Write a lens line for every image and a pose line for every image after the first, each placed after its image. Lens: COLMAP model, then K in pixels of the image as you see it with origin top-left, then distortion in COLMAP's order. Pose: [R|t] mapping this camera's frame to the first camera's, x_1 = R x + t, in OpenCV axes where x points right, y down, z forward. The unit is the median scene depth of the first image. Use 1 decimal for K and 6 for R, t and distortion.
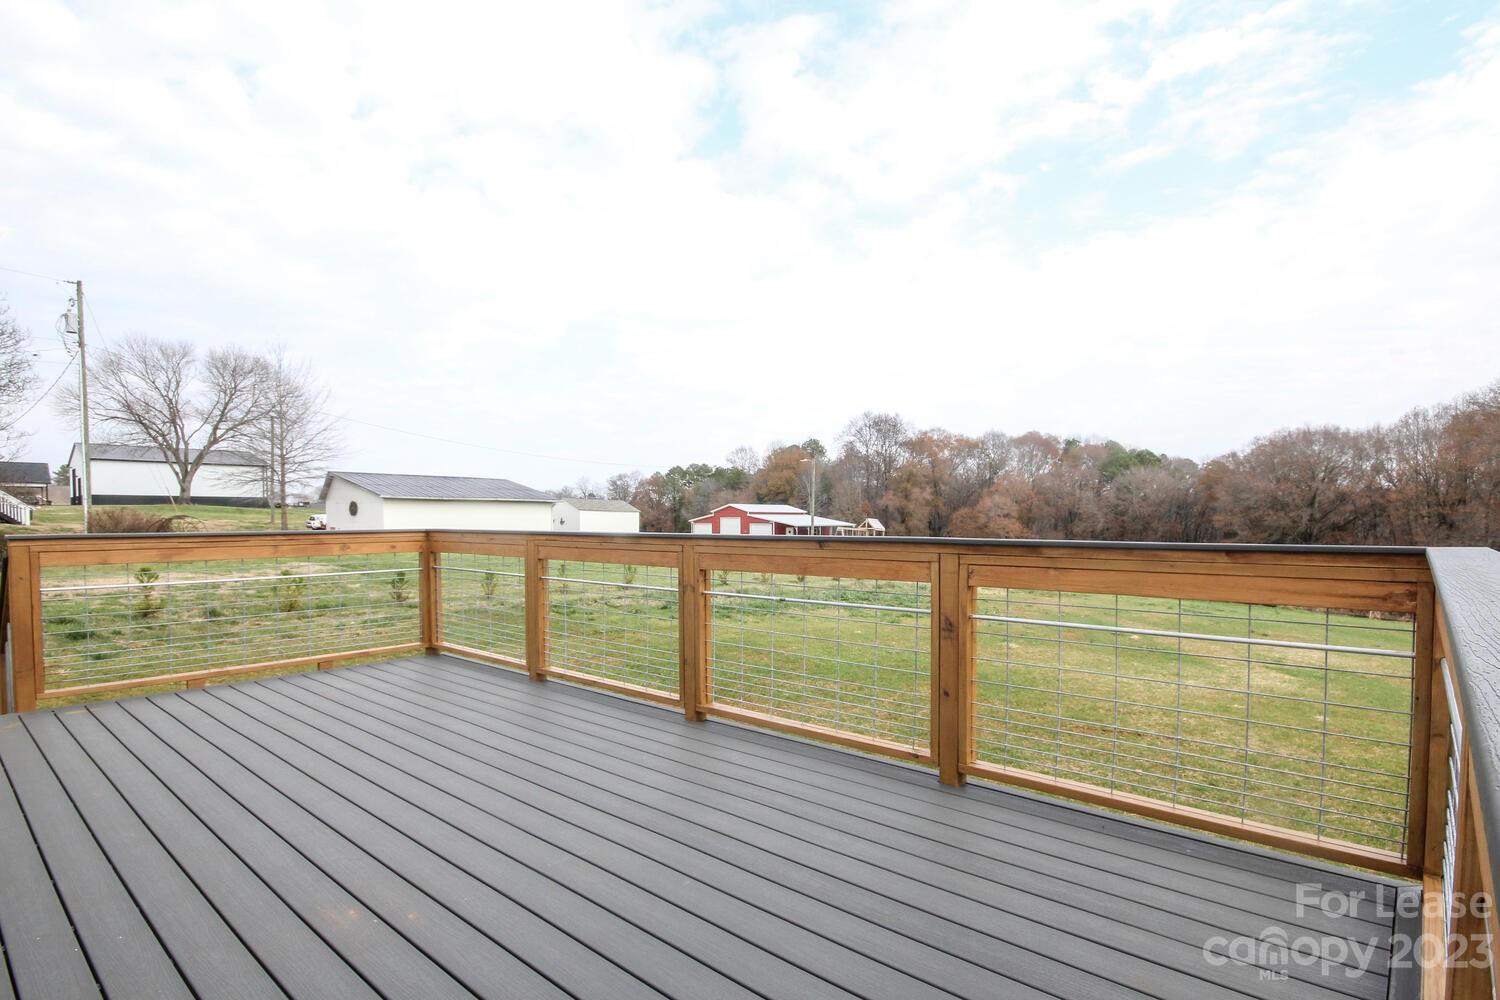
lens RADIAL K [[752.1, 0, 758.7], [0, 752.1, 499.3], [0, 0, 1]] dist [-0.002422, -0.000197]
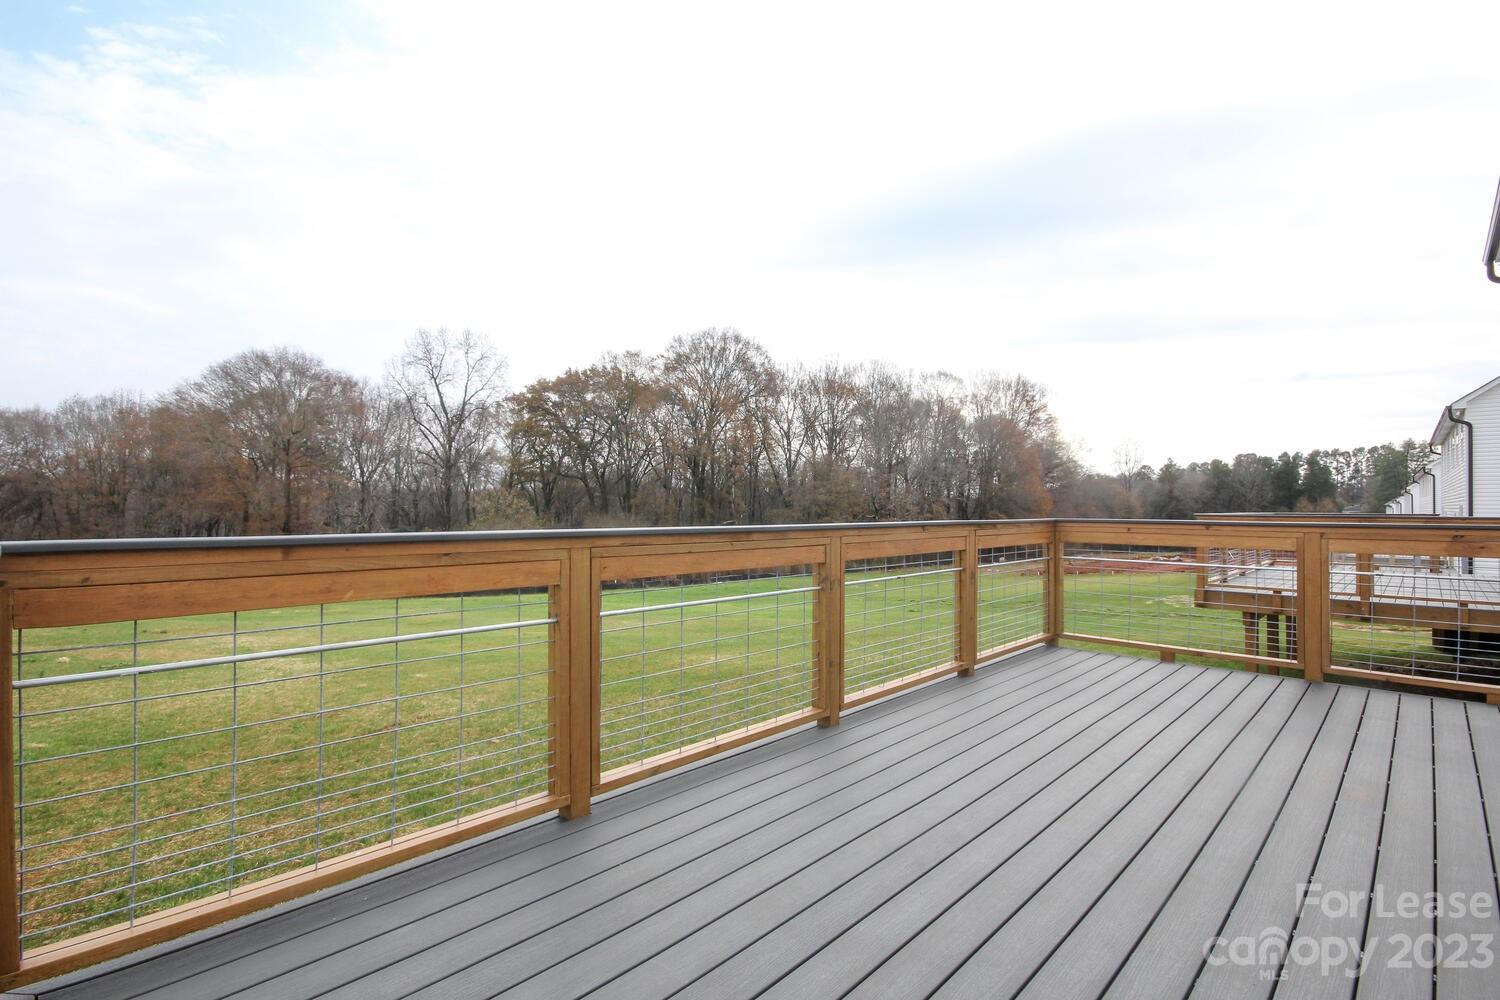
lens RADIAL K [[752.1, 0, 758.7], [0, 752.1, 499.3], [0, 0, 1]] dist [-0.002422, -0.000197]
pose [[0.017385, 0.010939, 0.999789, -0.085532], [-0.024630, 0.999641, -0.010509, 0.002374], [-0.999545, -0.024442, 0.017648, 0.090794]]
